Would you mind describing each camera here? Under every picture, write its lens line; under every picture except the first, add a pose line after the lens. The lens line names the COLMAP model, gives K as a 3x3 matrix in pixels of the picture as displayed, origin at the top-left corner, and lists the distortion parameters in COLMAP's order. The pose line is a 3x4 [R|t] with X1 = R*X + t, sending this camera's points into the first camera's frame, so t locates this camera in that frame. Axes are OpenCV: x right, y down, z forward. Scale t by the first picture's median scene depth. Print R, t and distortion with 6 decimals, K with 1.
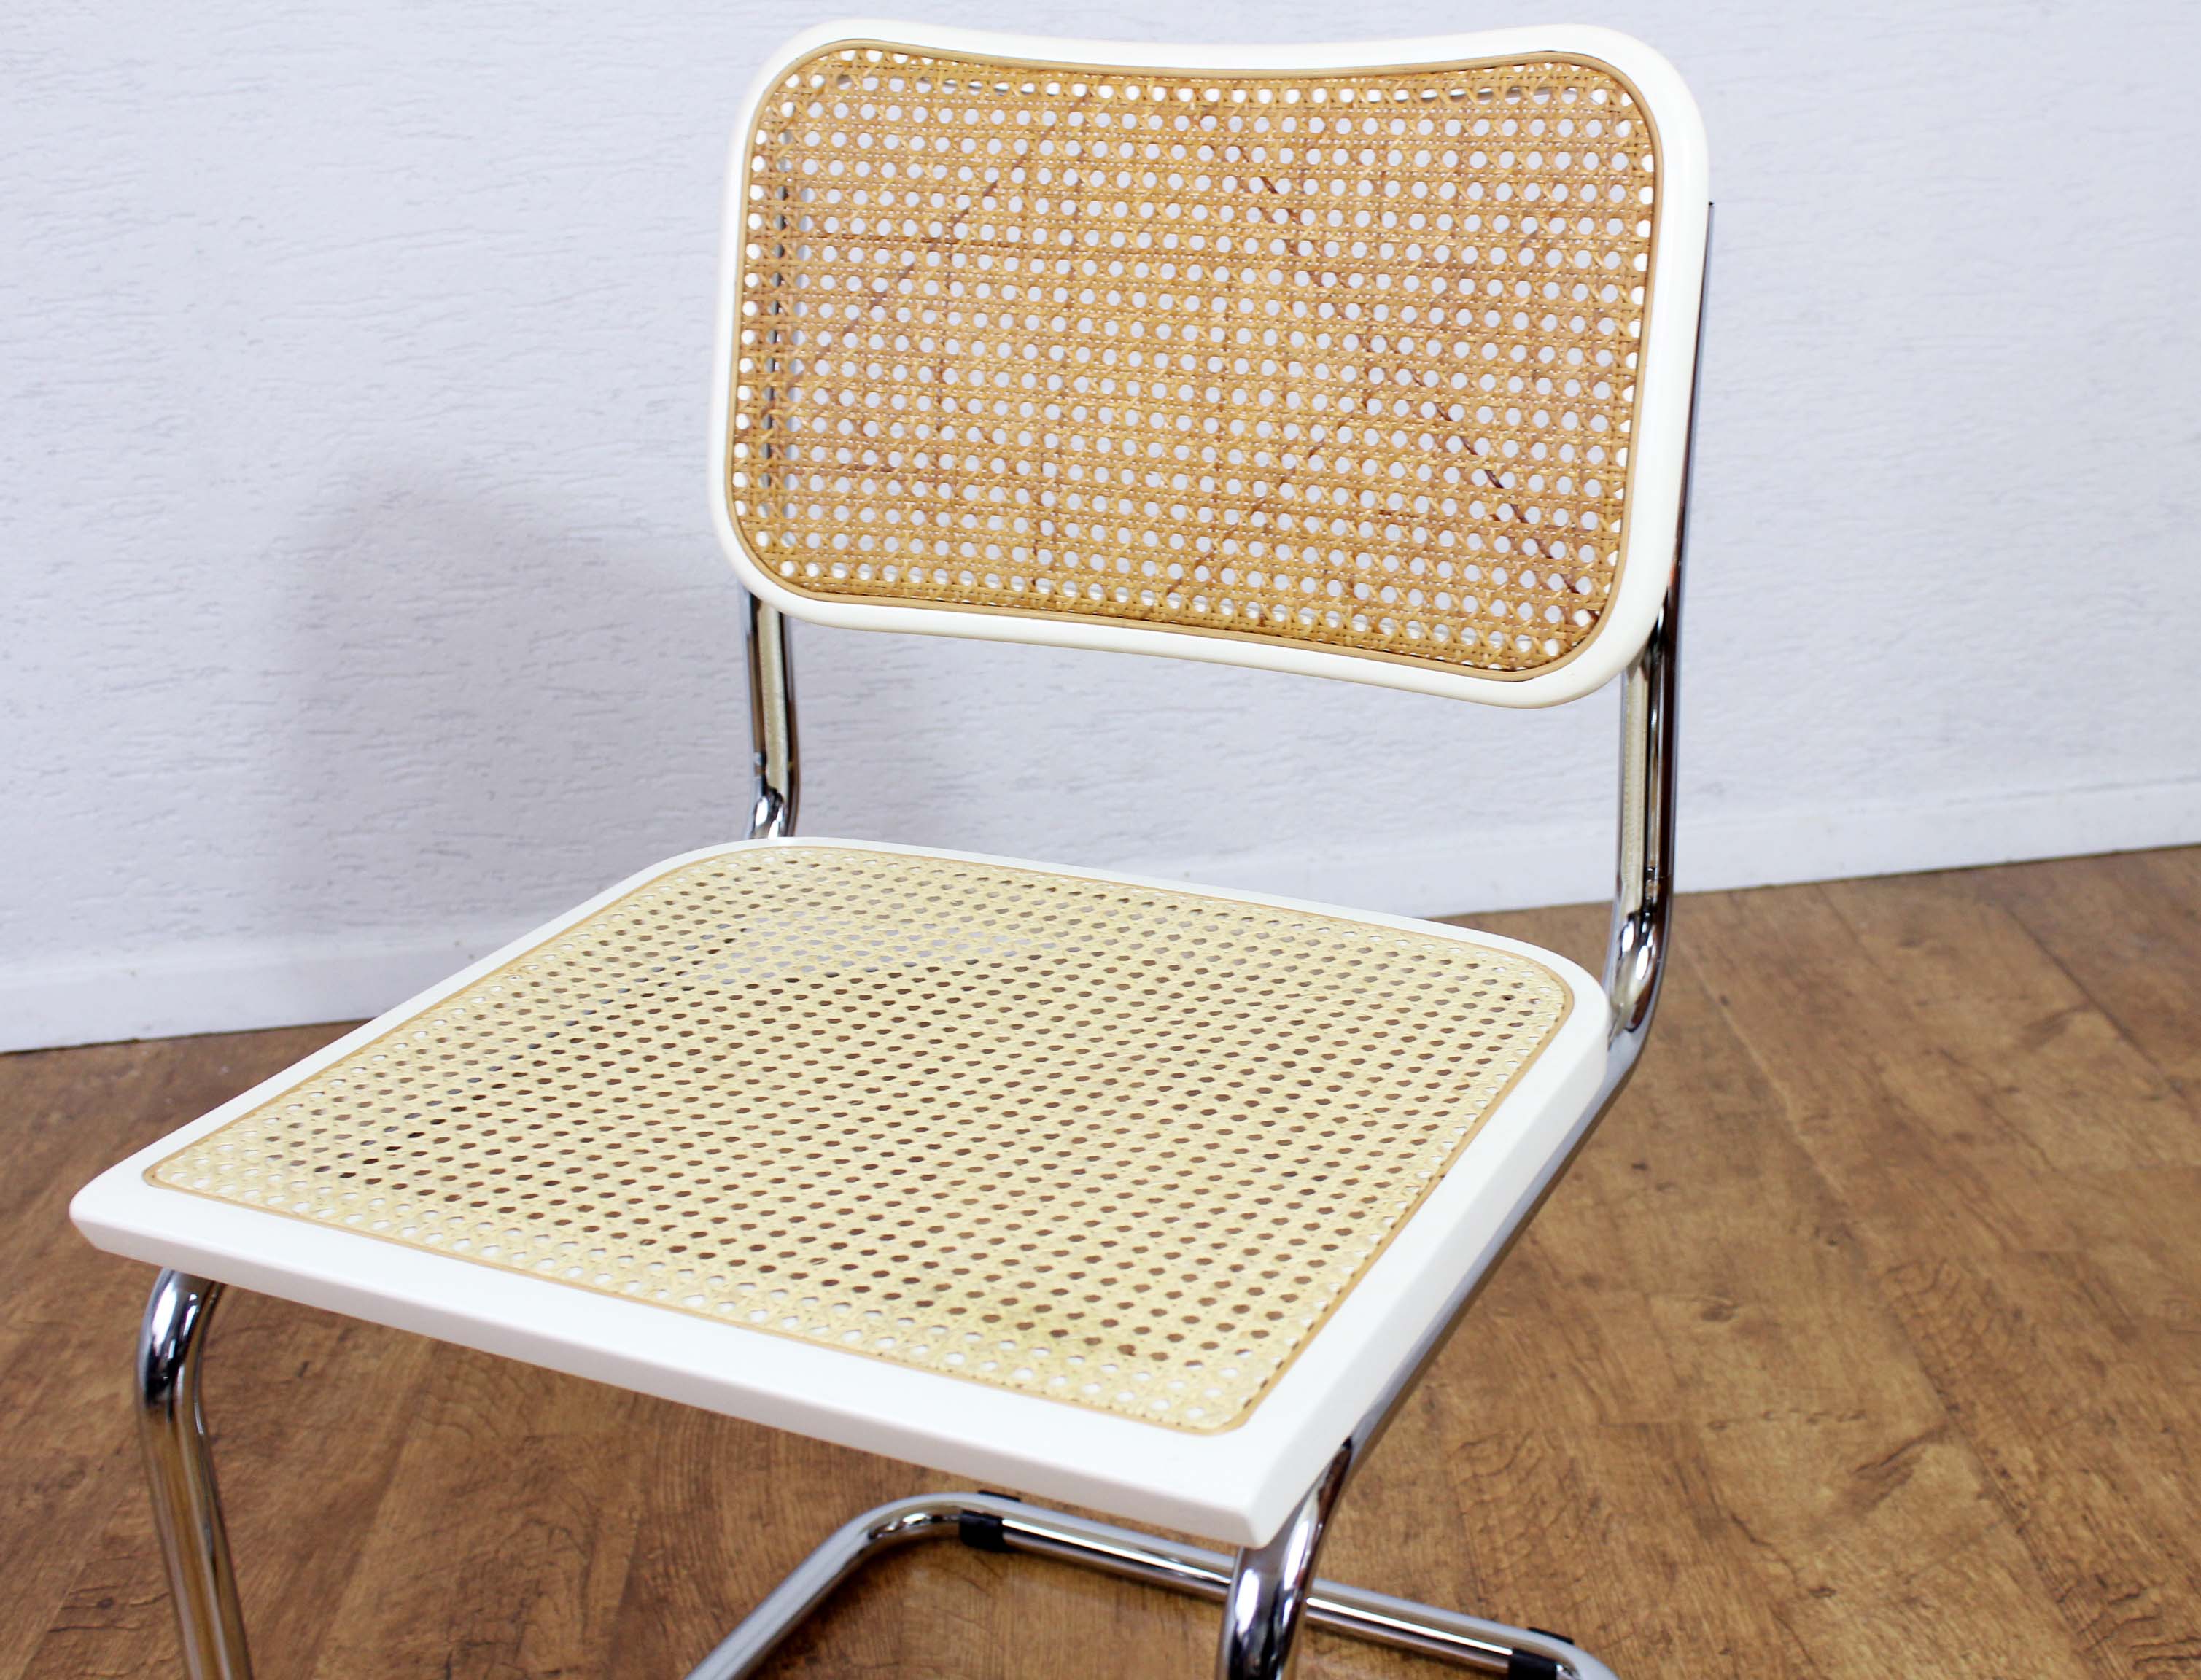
lens RADIAL K [[2571.6, 0, 1111.4], [0, 2571.6, 837.2], [0, 0, 1]] dist [-0.014769, 0.000000]
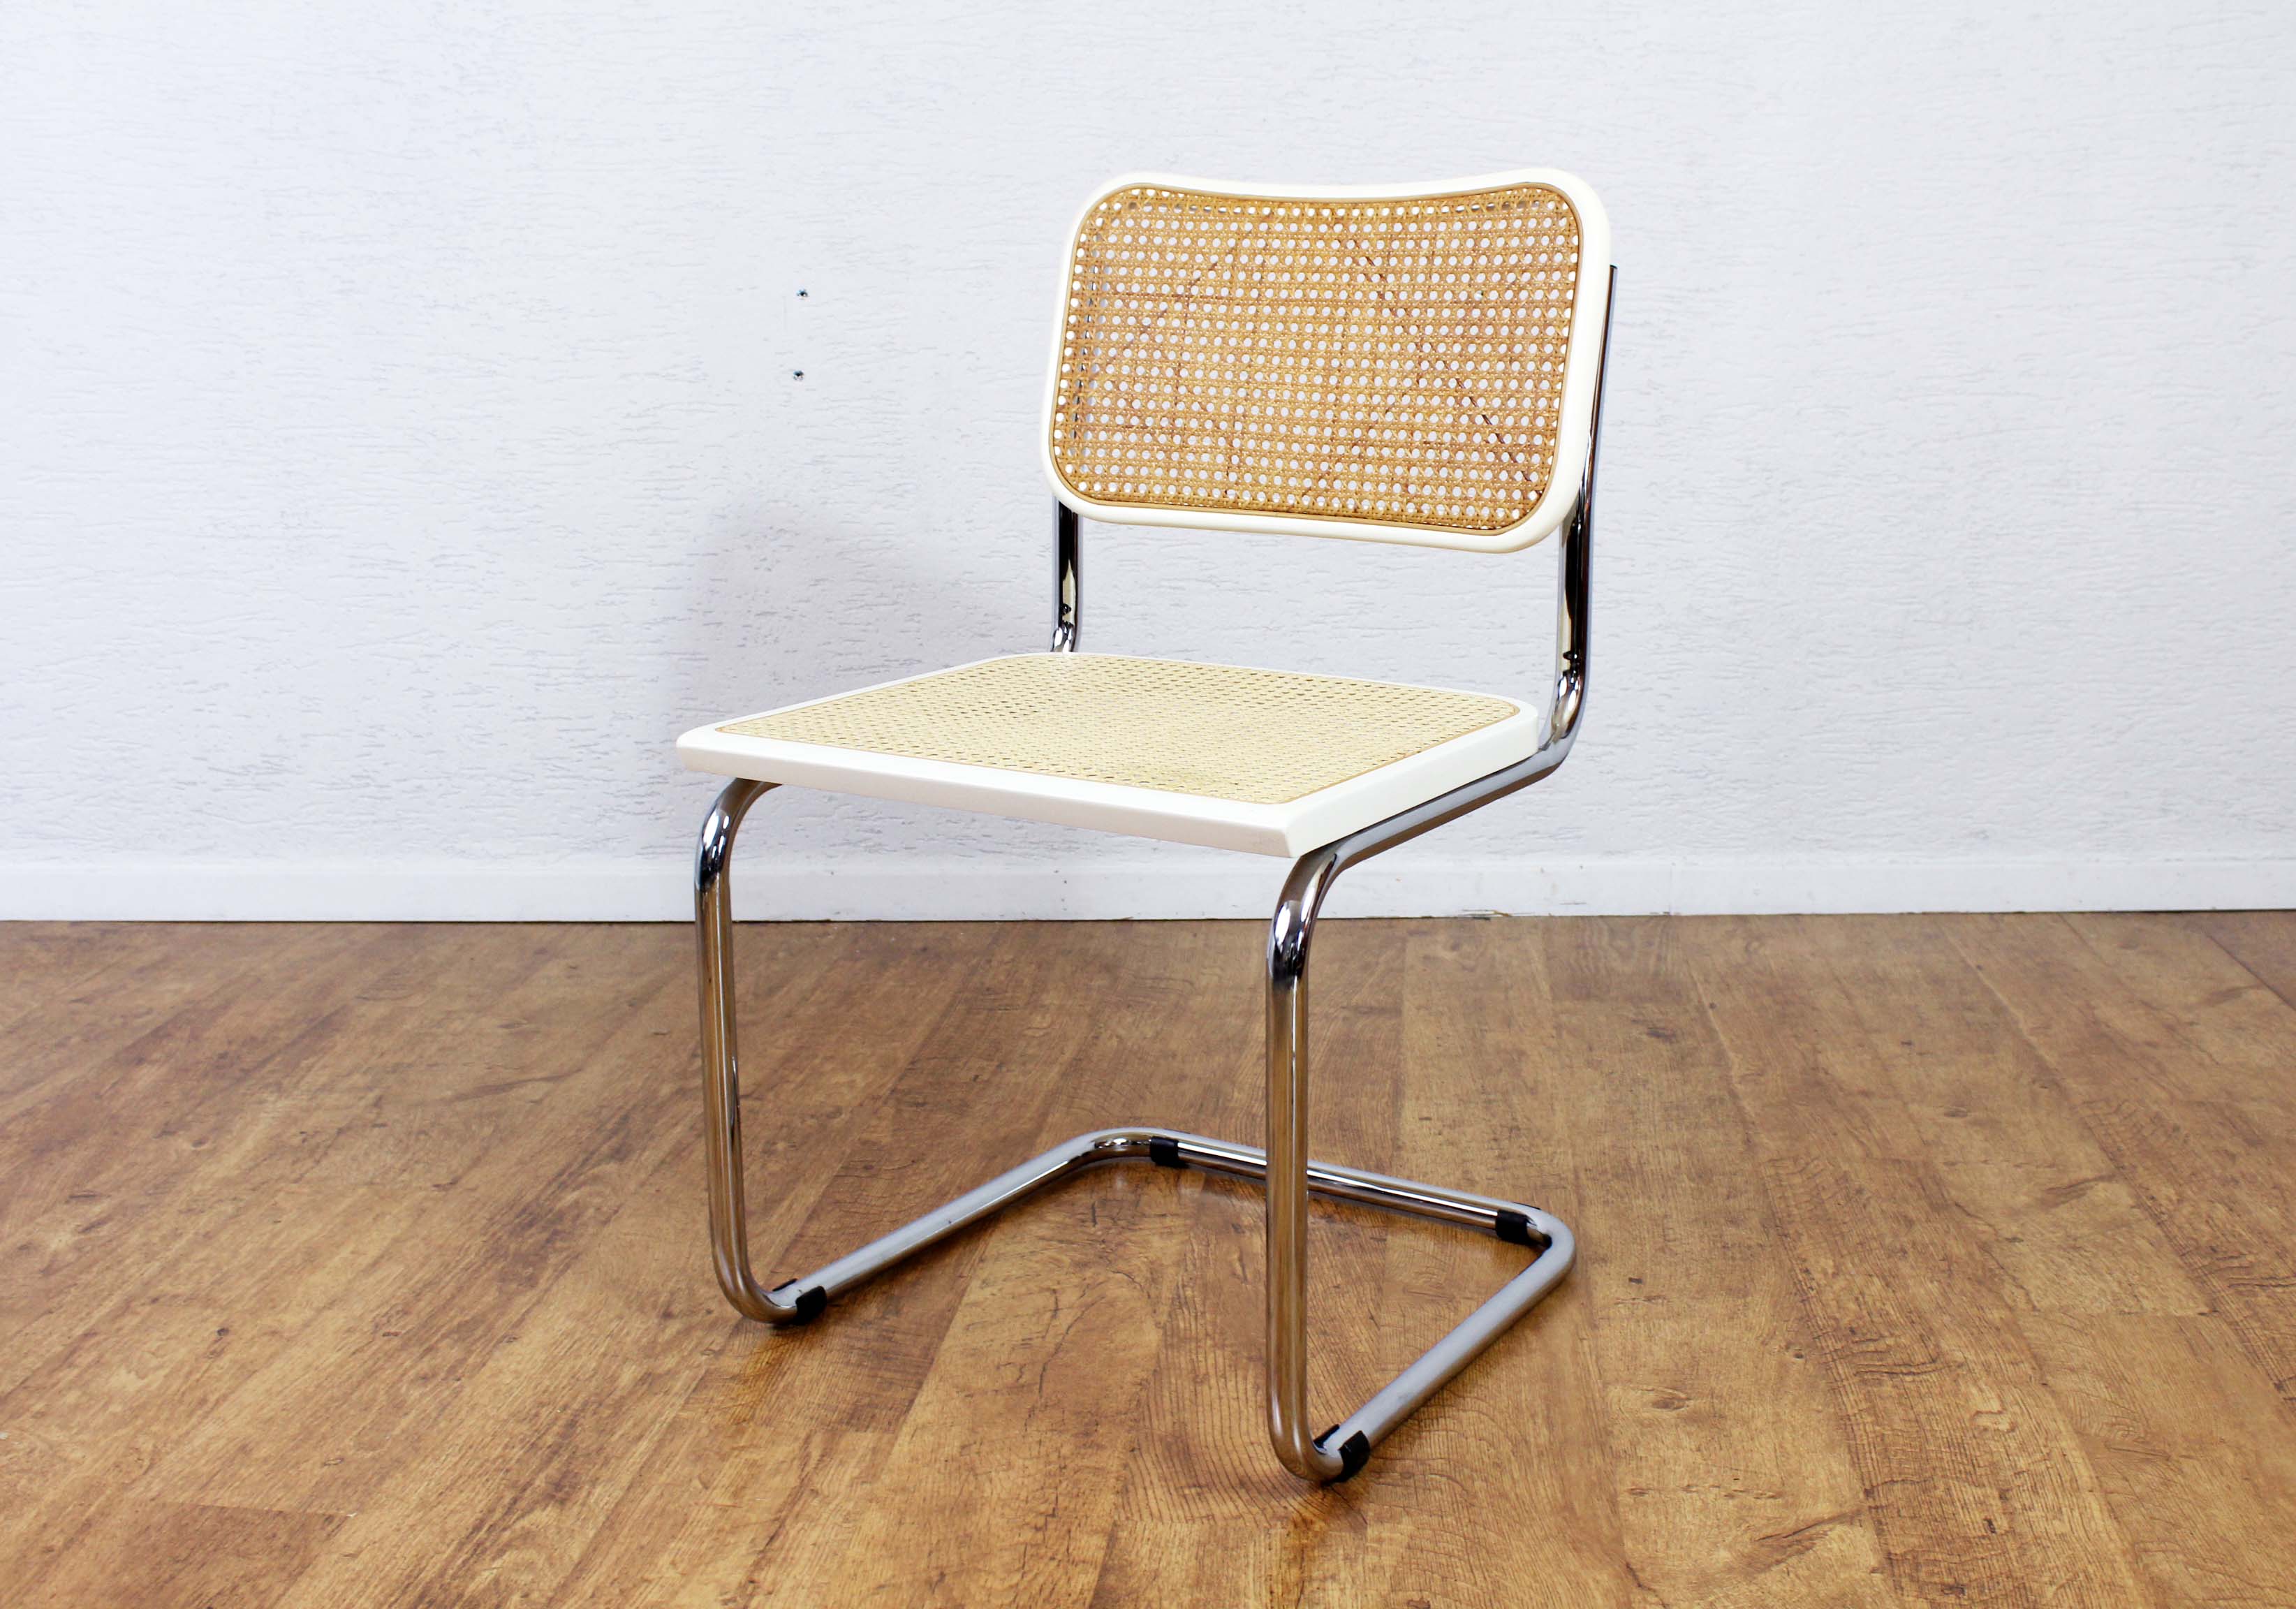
lens RADIAL K [[2493.1, 0, 1137.3], [0, 2493.1, 814.5], [0, 0, 1]] dist [0.007576, 0.000000]
pose [[0.992654, 0.045818, -0.111973, 0.110265], [-0.061025, 0.988773, -0.136395, 0.353381], [0.104467, 0.142226, 0.984306, -0.620022]]
